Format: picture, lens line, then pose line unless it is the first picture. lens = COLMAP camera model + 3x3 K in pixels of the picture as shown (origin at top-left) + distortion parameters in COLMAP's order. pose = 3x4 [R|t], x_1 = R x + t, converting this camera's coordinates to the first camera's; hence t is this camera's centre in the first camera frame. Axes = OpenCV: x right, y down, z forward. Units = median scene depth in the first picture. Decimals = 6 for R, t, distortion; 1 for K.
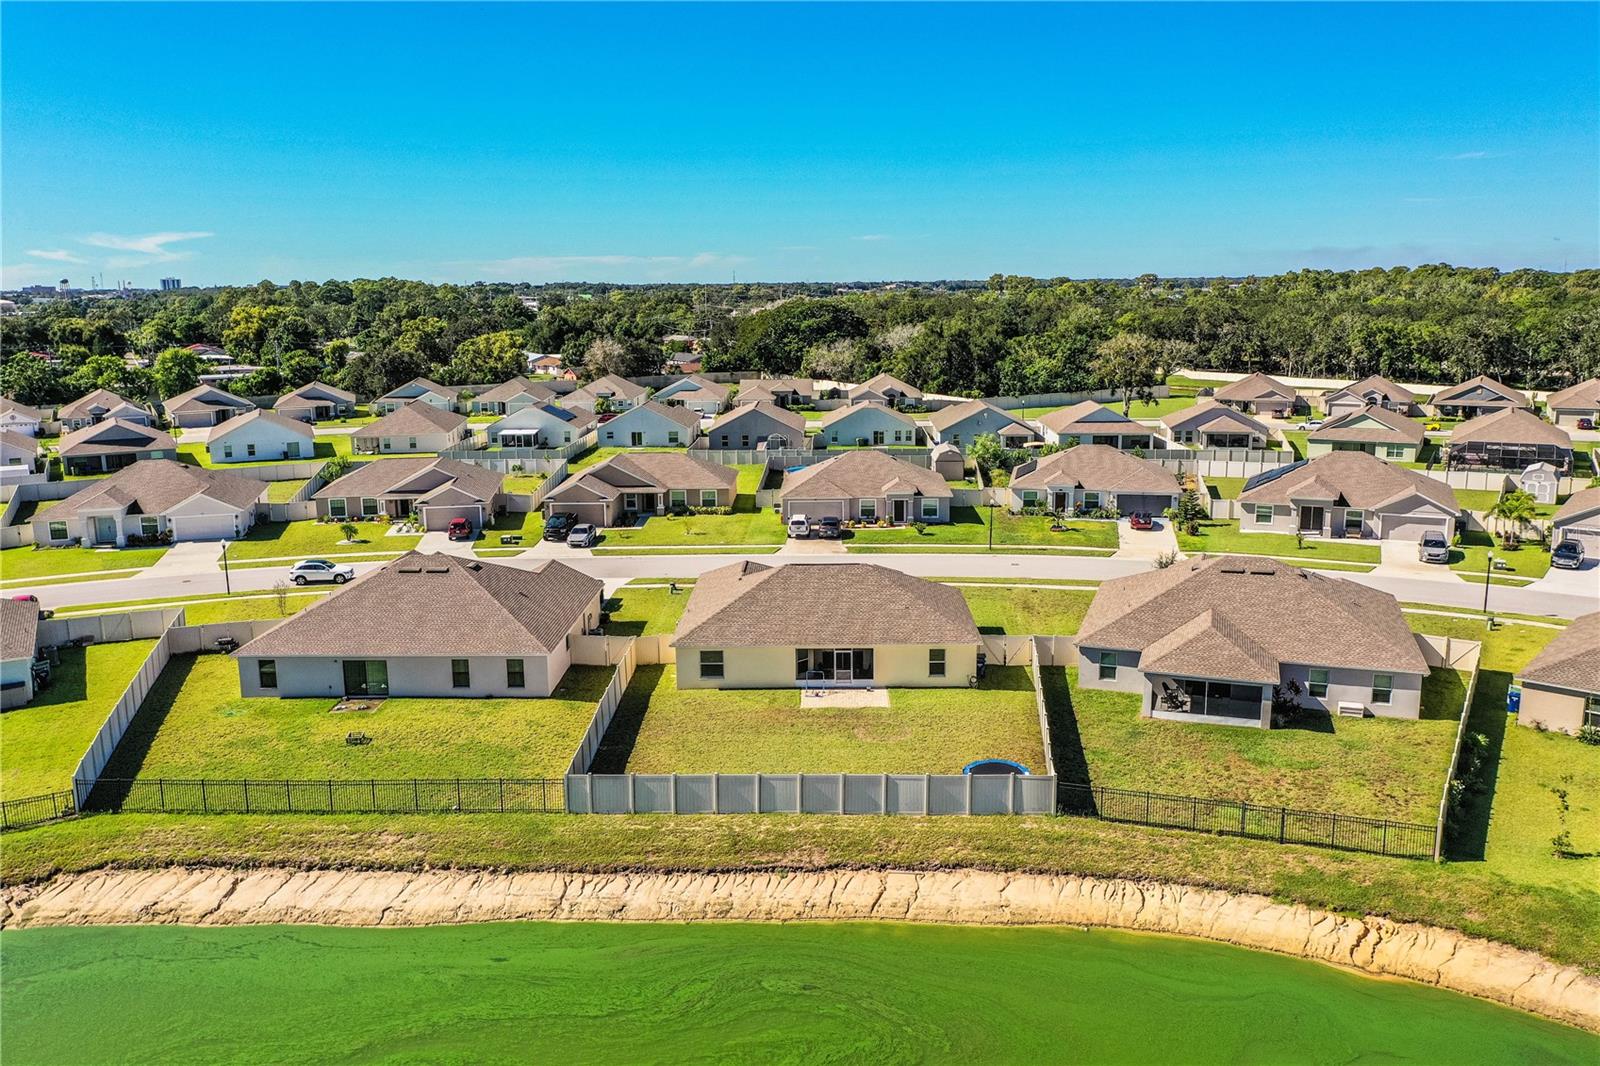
lens RADIAL K [[1254.3, 0, 811.5], [0, 1254.3, 535.9], [0, 0, 1]] dist [0.005501, -0.003670]
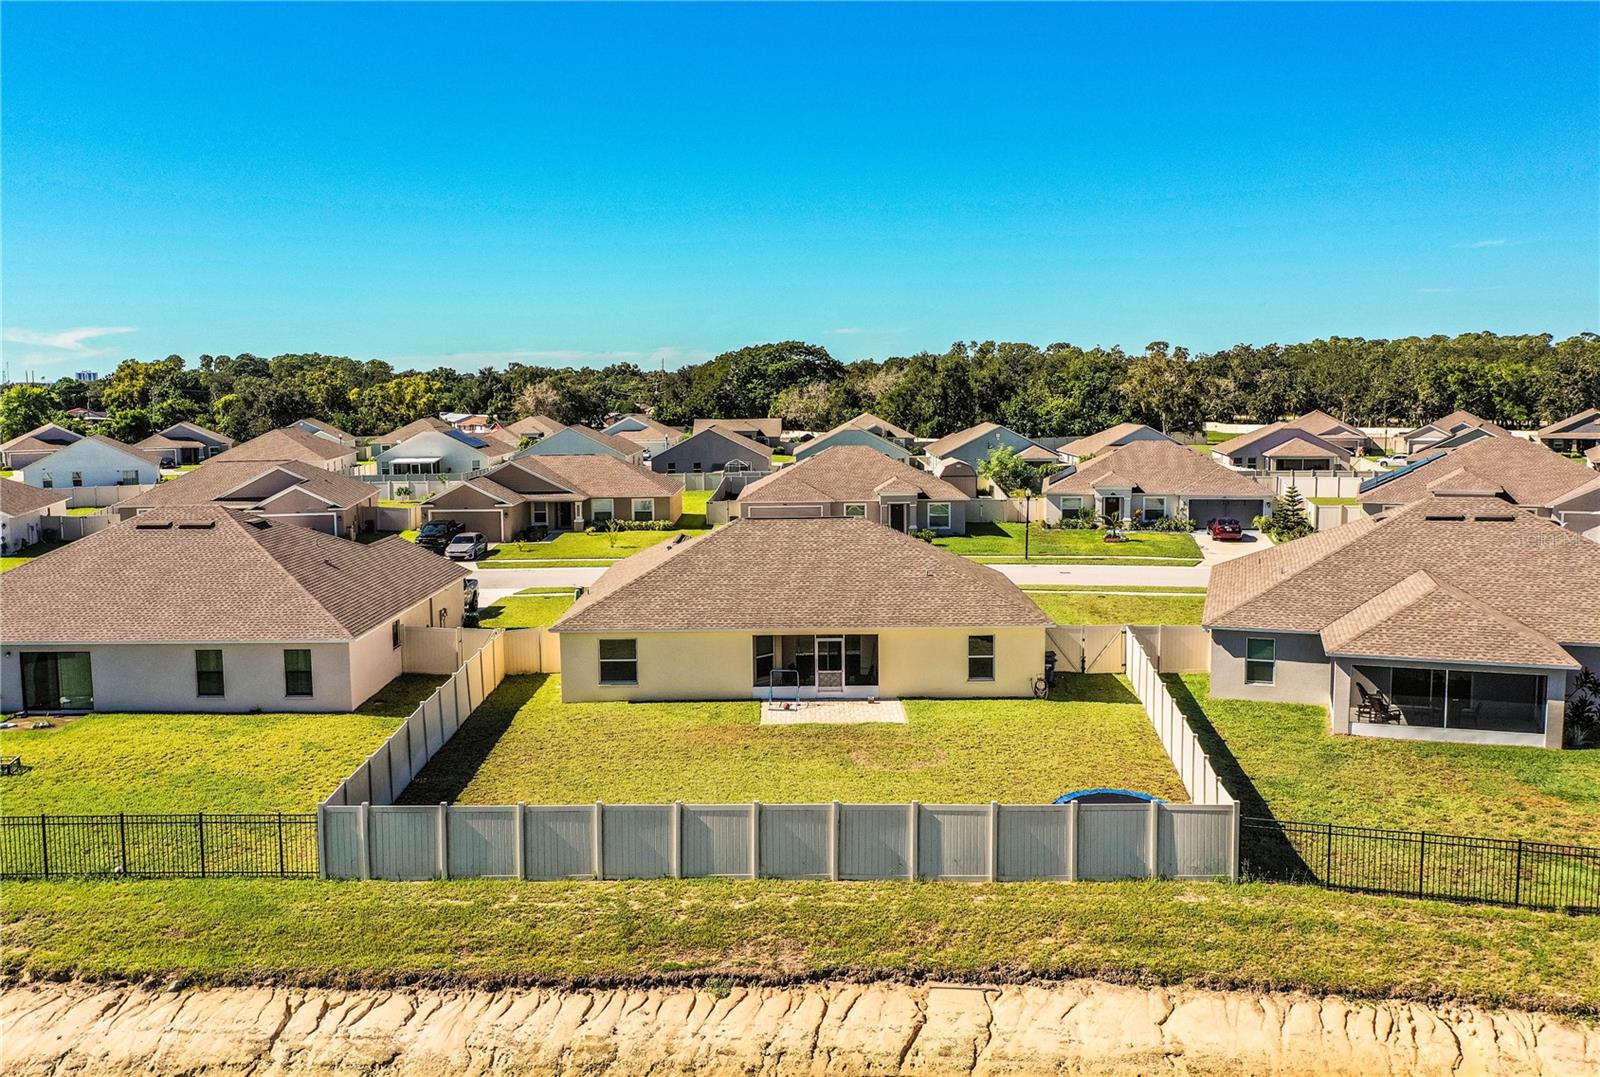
lens RADIAL K [[1370.4, 0, 771.0], [0, 1370.4, 542.3], [0, 0, 1]] dist [0.002809, -0.000502]
pose [[0.999971, -0.002030, -0.007289, 0.001374], [0.001432, 0.996696, -0.081204, 0.099807], [0.007430, 0.081191, 0.996671, 0.322703]]
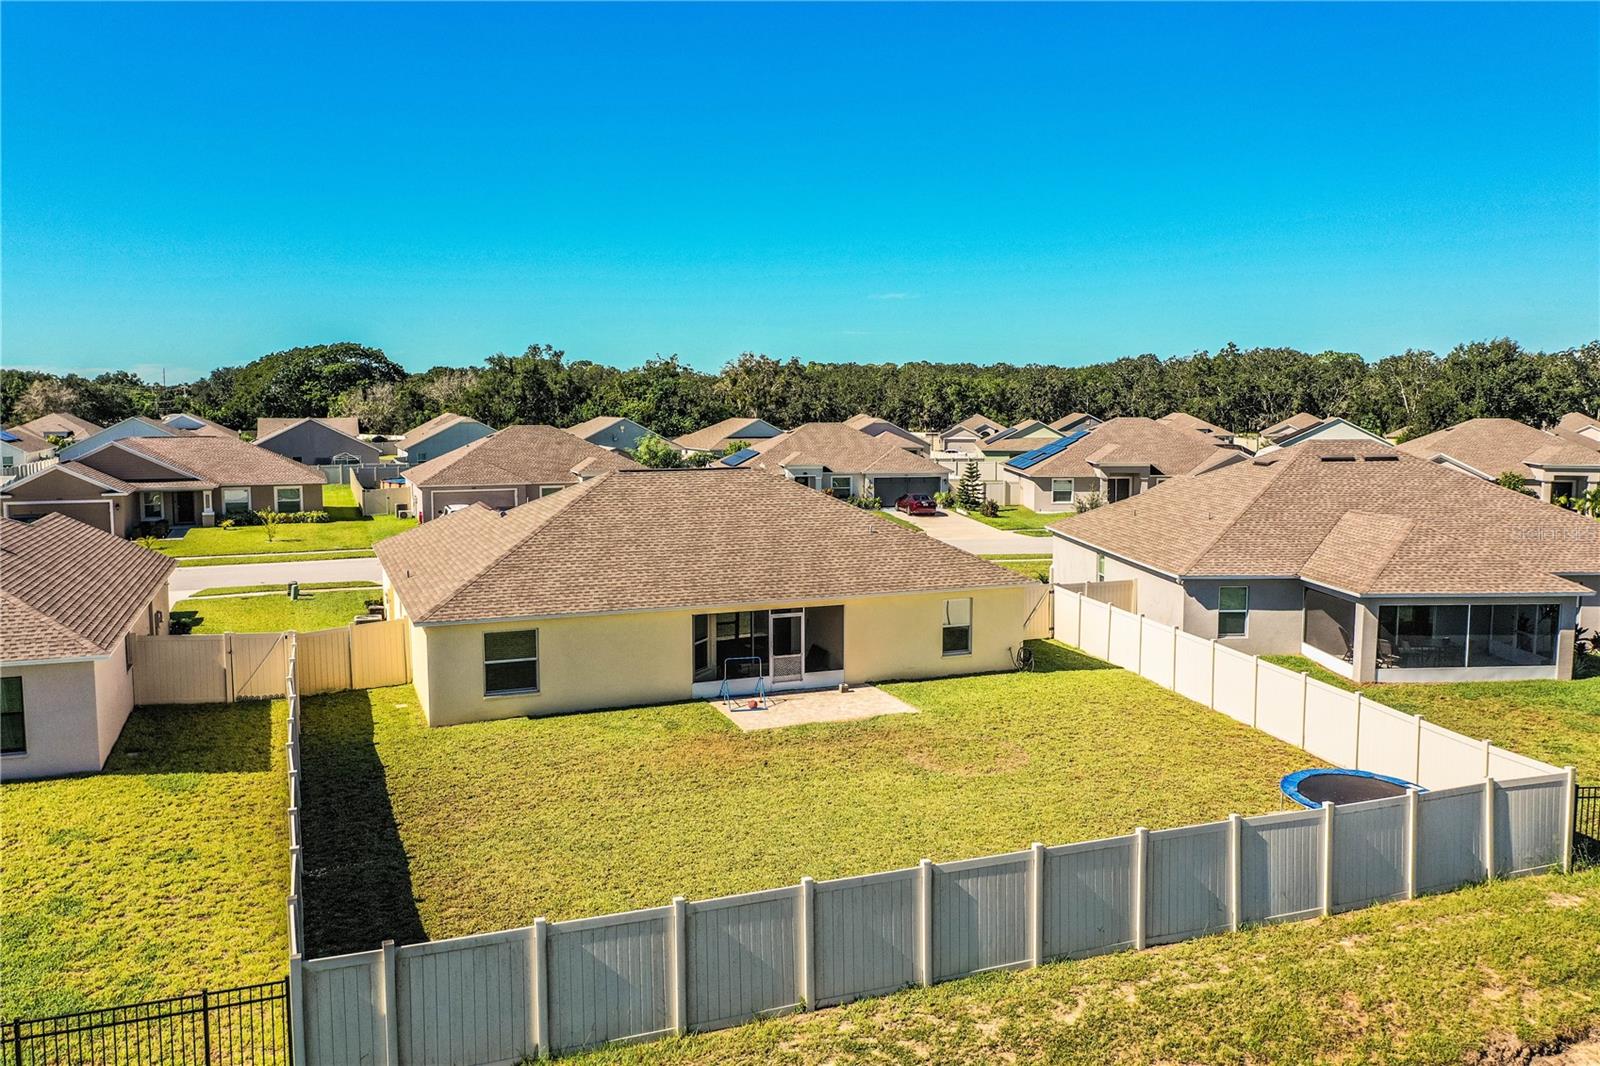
lens RADIAL K [[1254.3, 0, 801.5], [0, 1254.3, 530.7], [0, 0, 1]] dist [0.005501, -0.003670]
pose [[0.922182, -0.031132, 0.385500, -0.156065], [0.068304, 0.994197, -0.083106, 0.101069], [-0.380676, 0.102970, 0.918958, 0.553467]]
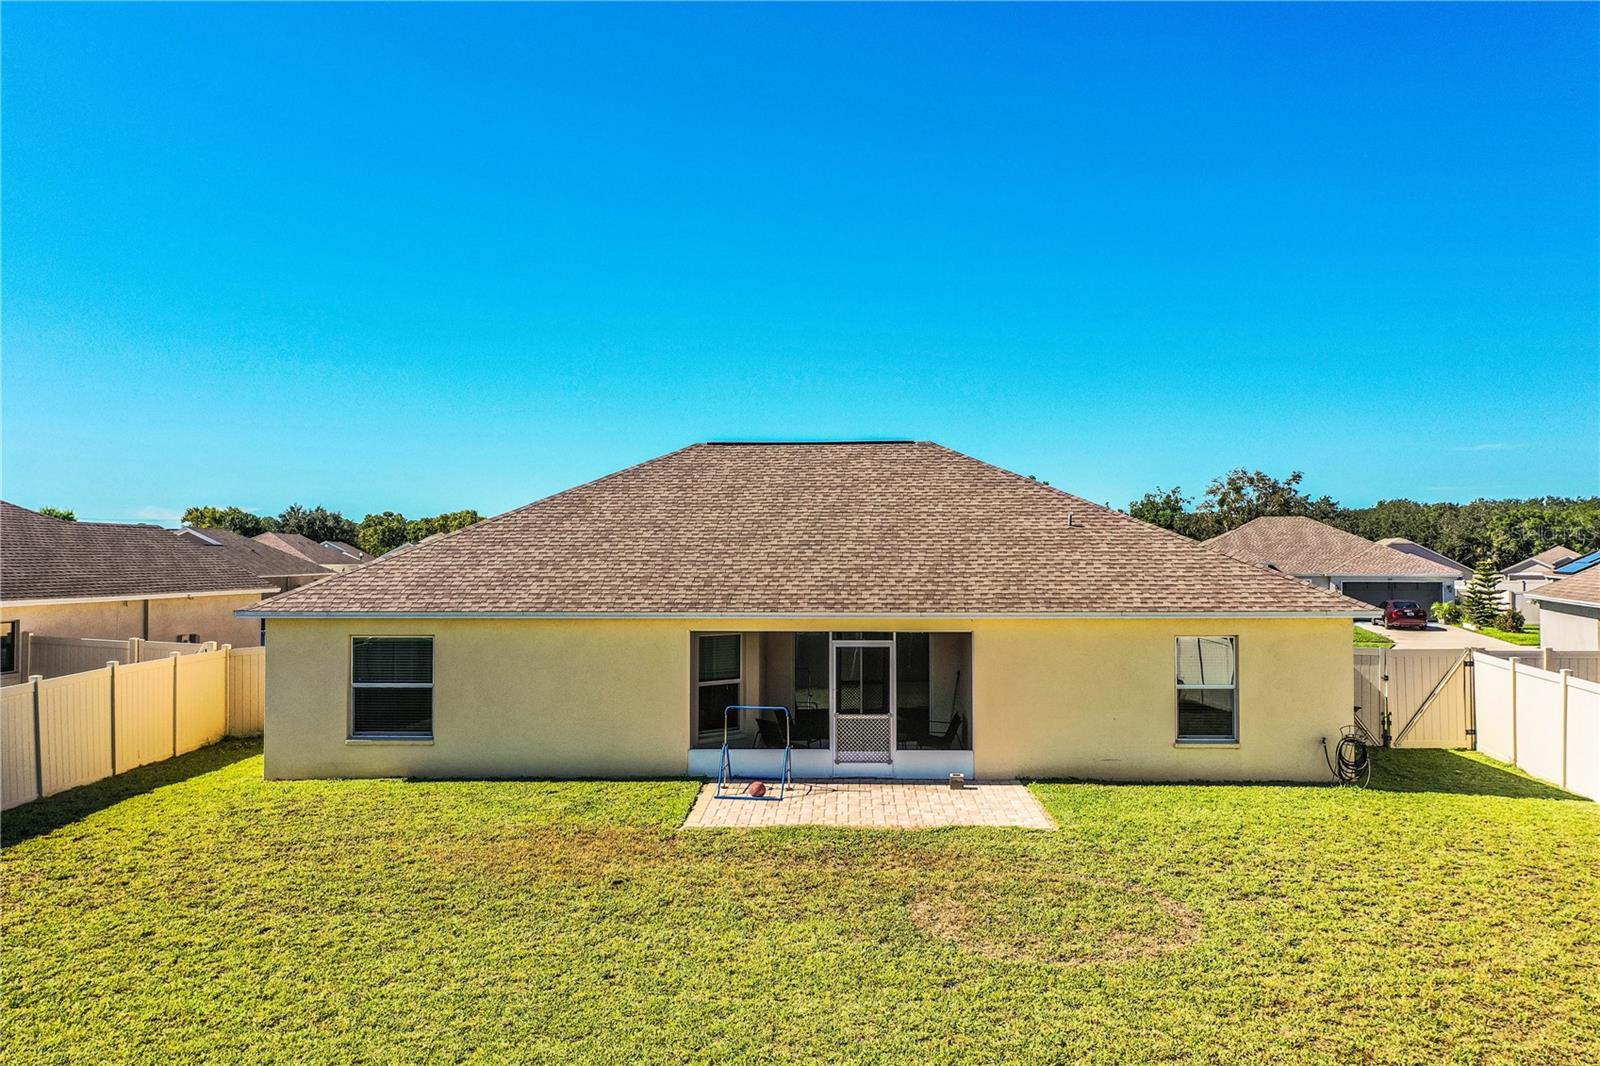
lens RADIAL K [[1254.3, 0, 804.9], [0, 1254.3, 535.9], [0, 0, 1]] dist [0.005501, -0.003670]
pose [[0.999569, 0.008713, -0.028049, 0.020324], [-0.014625, 0.975825, -0.218062, 0.130320], [0.025471, 0.218379, 0.975532, 0.729910]]
